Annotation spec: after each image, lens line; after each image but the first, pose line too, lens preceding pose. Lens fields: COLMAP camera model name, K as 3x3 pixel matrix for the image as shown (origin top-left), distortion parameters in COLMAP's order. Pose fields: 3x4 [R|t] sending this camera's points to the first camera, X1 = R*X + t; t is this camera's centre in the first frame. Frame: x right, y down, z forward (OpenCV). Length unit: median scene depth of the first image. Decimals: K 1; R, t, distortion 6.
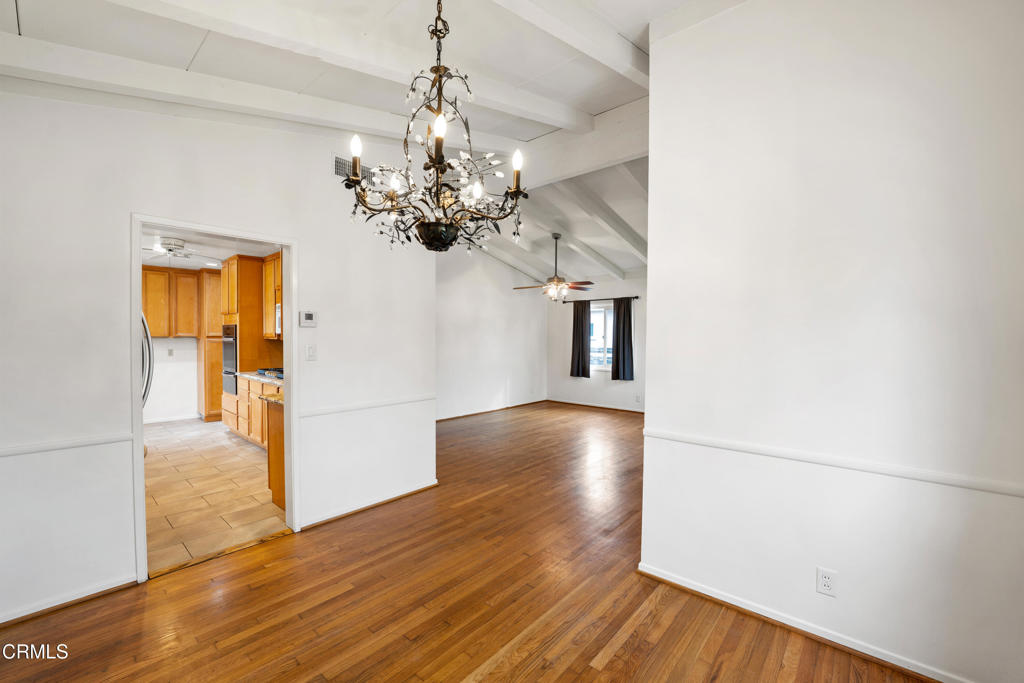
lens RADIAL K [[417.2, 0, 509.2], [0, 417.2, 343.4], [0, 0, 1]] dist [-0.026262, 0.000819]
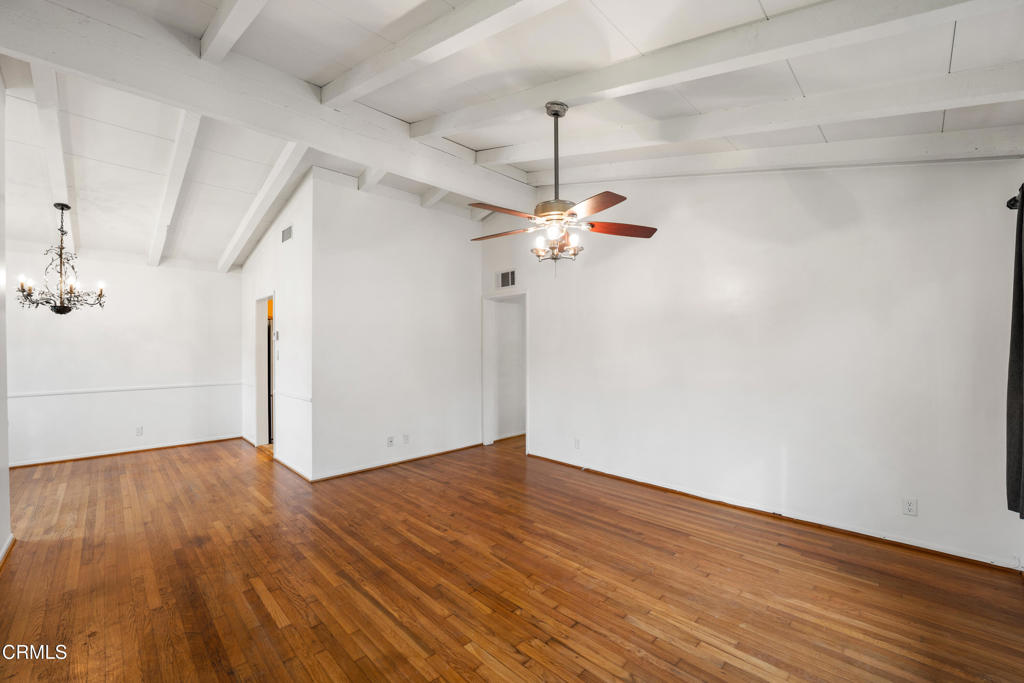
lens RADIAL K [[417.2, 0, 509.2], [0, 417.2, 343.4], [0, 0, 1]] dist [-0.026262, 0.000819]
pose [[-0.066273, -0.008296, -0.997767, 0.442949], [-0.012026, 0.999899, -0.007515, -0.009898], [0.997729, 0.011501, -0.066367, 0.804494]]
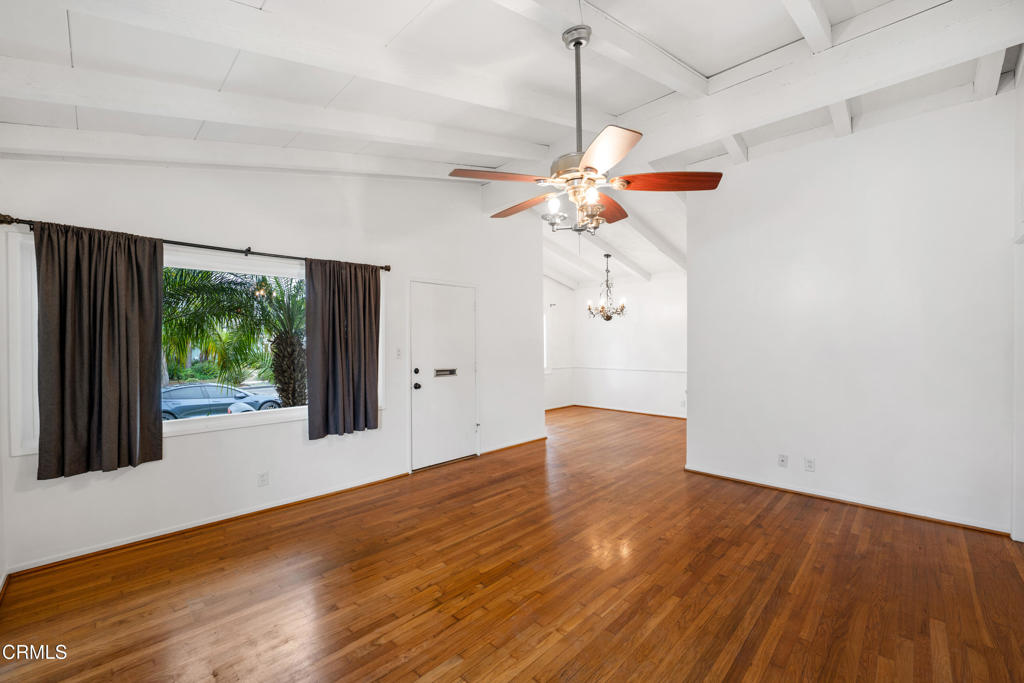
lens RADIAL K [[417.2, 0, 509.2], [0, 417.2, 343.4], [0, 0, 1]] dist [-0.026262, 0.000819]
pose [[-0.998260, 0.002407, 0.058917, 0.120991], [0.003615, 0.999785, 0.020403, -0.015519], [-0.058855, 0.020580, -0.998054, 1.095199]]
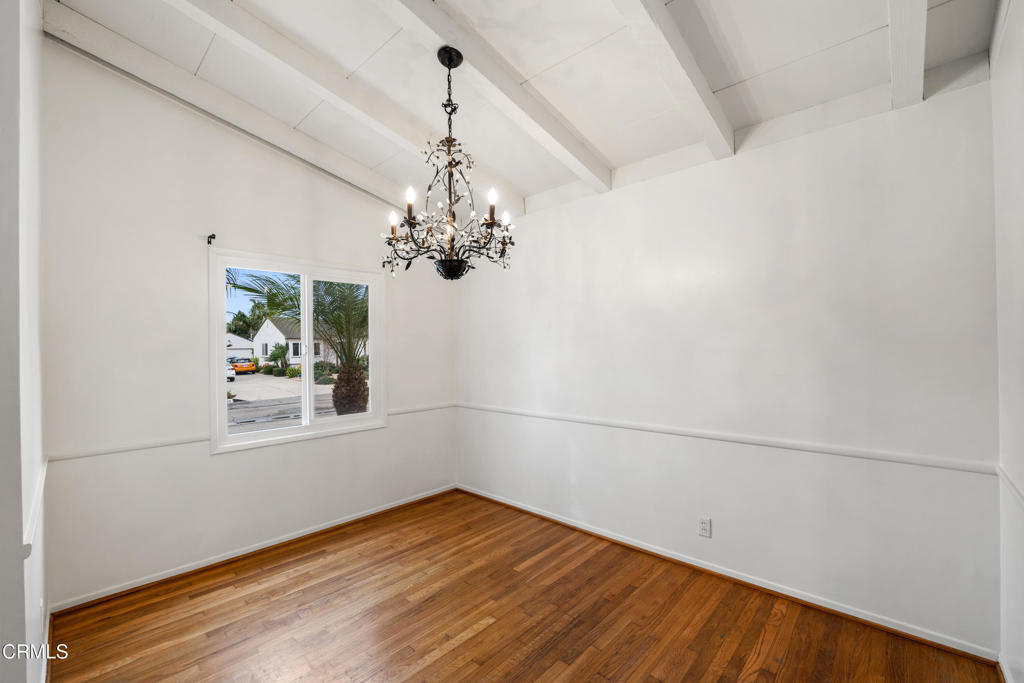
lens RADIAL K [[429.2, 0, 508.0], [0, 429.2, 341.0], [0, 0, 1]] dist [-0.024816, 0.000024]
pose [[-0.999444, 0.011650, 0.031236, -0.079258], [0.012218, 0.999763, 0.018039, -0.009345], [-0.031018, 0.018411, -0.999349, 0.460968]]
